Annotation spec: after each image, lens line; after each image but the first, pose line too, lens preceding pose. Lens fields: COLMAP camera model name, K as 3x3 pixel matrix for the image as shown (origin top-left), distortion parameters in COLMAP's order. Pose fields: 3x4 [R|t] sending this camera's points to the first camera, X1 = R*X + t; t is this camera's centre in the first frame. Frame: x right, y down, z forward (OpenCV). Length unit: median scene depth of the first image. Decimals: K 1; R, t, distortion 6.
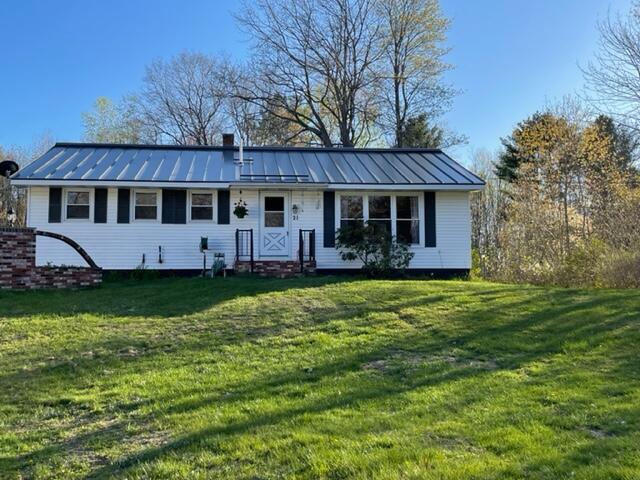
lens RADIAL K [[695.4, 0, 320.1], [0, 695.4, 241.4], [0, 0, 1]] dist [0.006957, 0.000000]
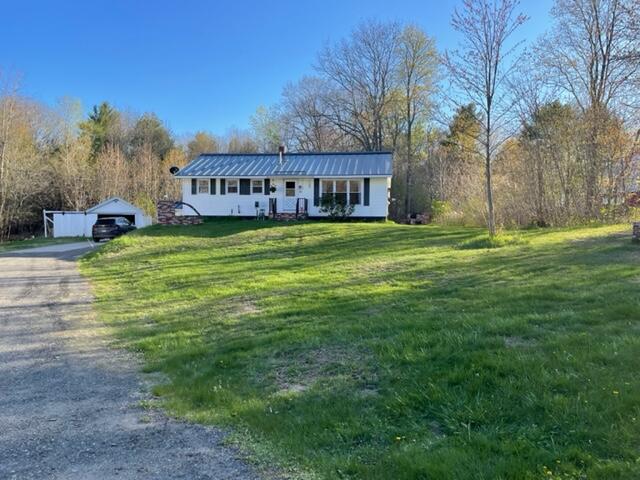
lens RADIAL K [[487.4, 0, 319.5], [0, 487.4, 235.7], [0, 0, 1]] dist [0.032537, -0.001549]
pose [[0.969299, 0.020335, -0.245044, 0.389847], [0.005243, 0.994639, 0.103279, -0.054415], [0.245831, -0.101393, 0.963995, -0.421189]]
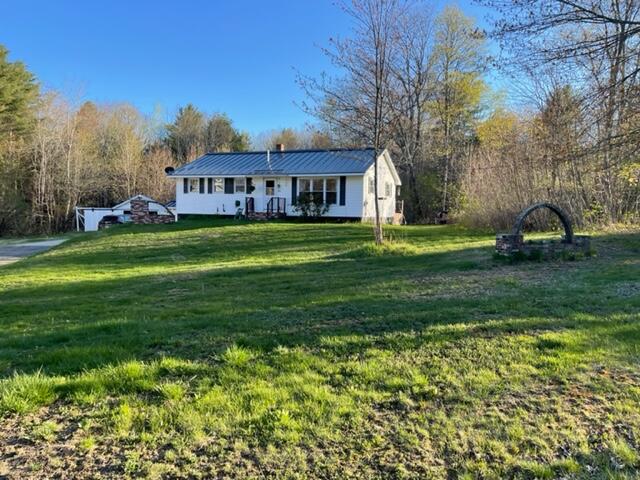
lens RADIAL K [[487.4, 0, 319.9], [0, 487.4, 242.2], [0, 0, 1]] dist [0.032537, -0.001549]
pose [[0.883578, 0.049386, -0.465673, 0.767704], [0.011414, 0.991857, 0.126848, -0.065611], [0.468145, -0.117395, 0.875819, -0.235254]]
